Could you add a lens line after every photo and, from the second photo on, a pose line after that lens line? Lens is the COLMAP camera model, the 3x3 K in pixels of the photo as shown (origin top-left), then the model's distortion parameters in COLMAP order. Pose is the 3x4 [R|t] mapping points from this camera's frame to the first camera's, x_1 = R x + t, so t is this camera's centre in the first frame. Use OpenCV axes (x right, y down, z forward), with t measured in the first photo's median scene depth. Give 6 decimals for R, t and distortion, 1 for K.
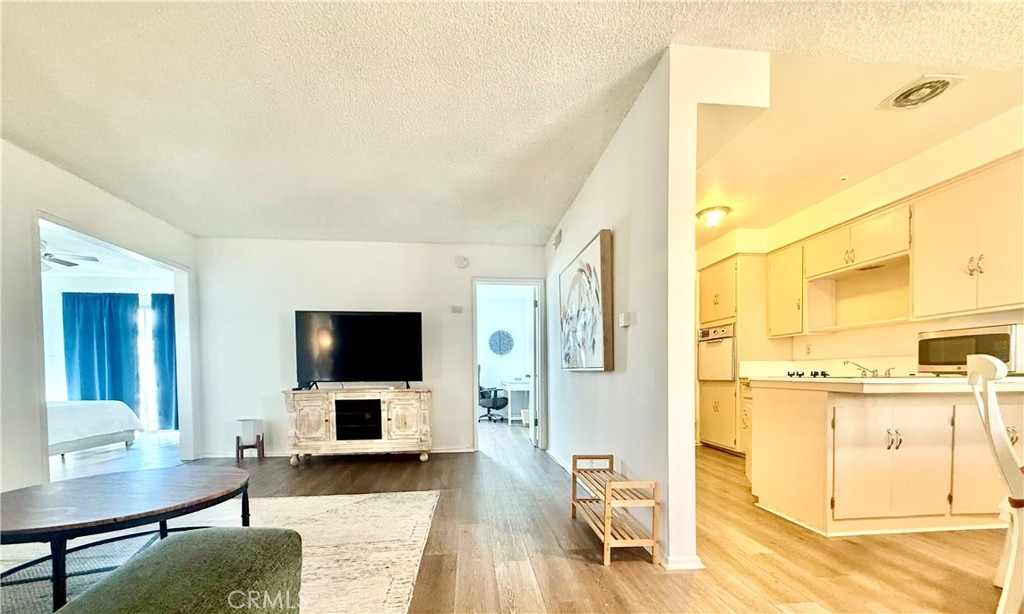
lens RADIAL K [[411.7, 0, 516.4], [0, 411.7, 381.6], [0, 0, 1]] dist [0.013599, -0.000033]
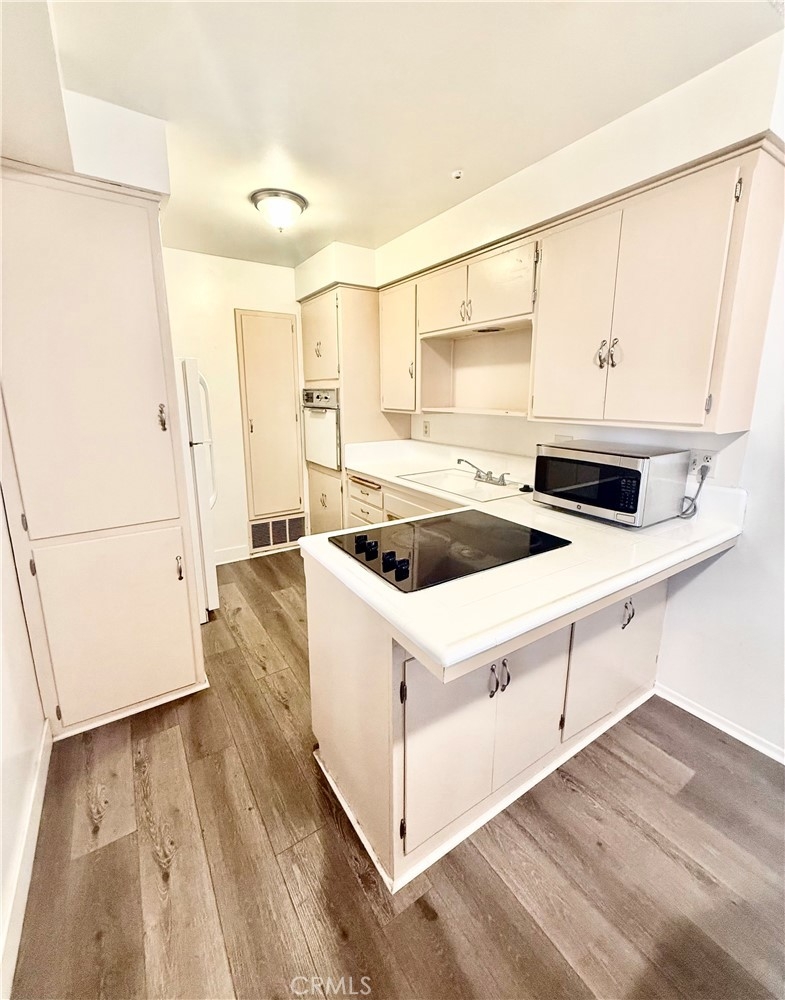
lens RADIAL K [[417.7, 0, 391.7], [0, 417.7, 471.7], [0, 0, 1]] dist [-0.000510, -0.000065]
pose [[0.895382, -0.075822, 0.438796, 0.366079], [0.002336, 0.986183, 0.165641, -0.151605], [-0.445293, -0.147287, 0.883188, 0.404844]]
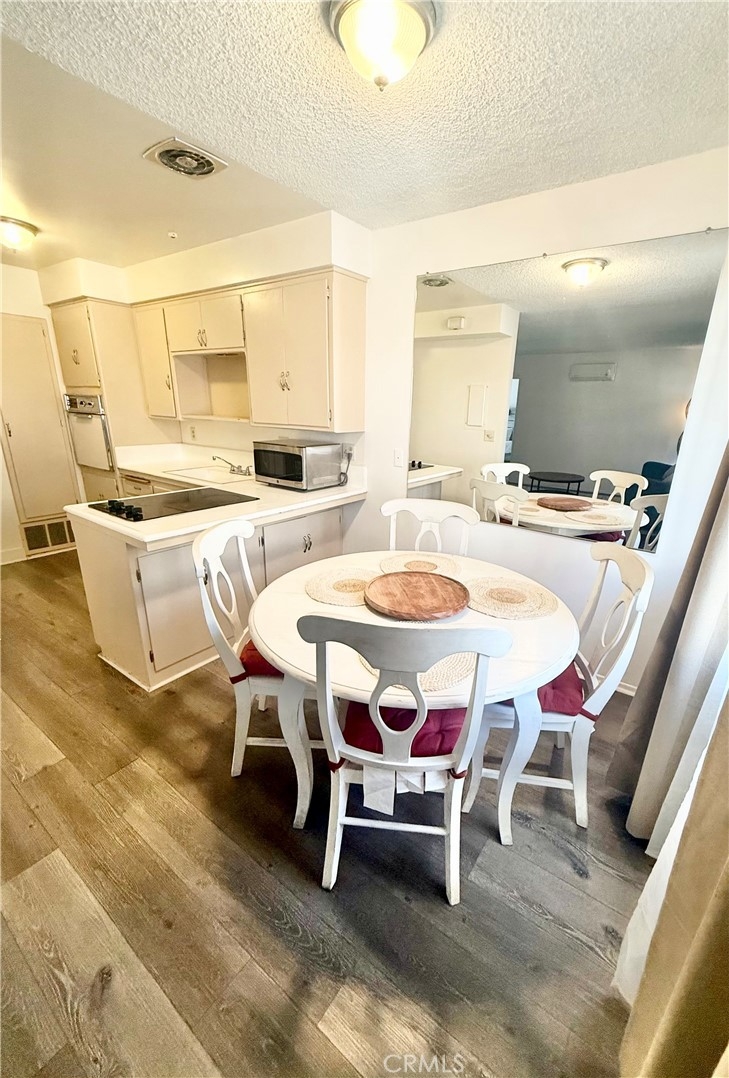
lens RADIAL K [[436.9, 0, 390.7], [0, 436.9, 543.5], [0, 0, 1]] dist [0.000880, 0.000222]
pose [[0.663835, -0.200690, 0.720449, 0.307251], [-0.020676, 0.958030, 0.285922, -0.154153], [-0.747593, -0.204701, 0.631824, 0.031414]]
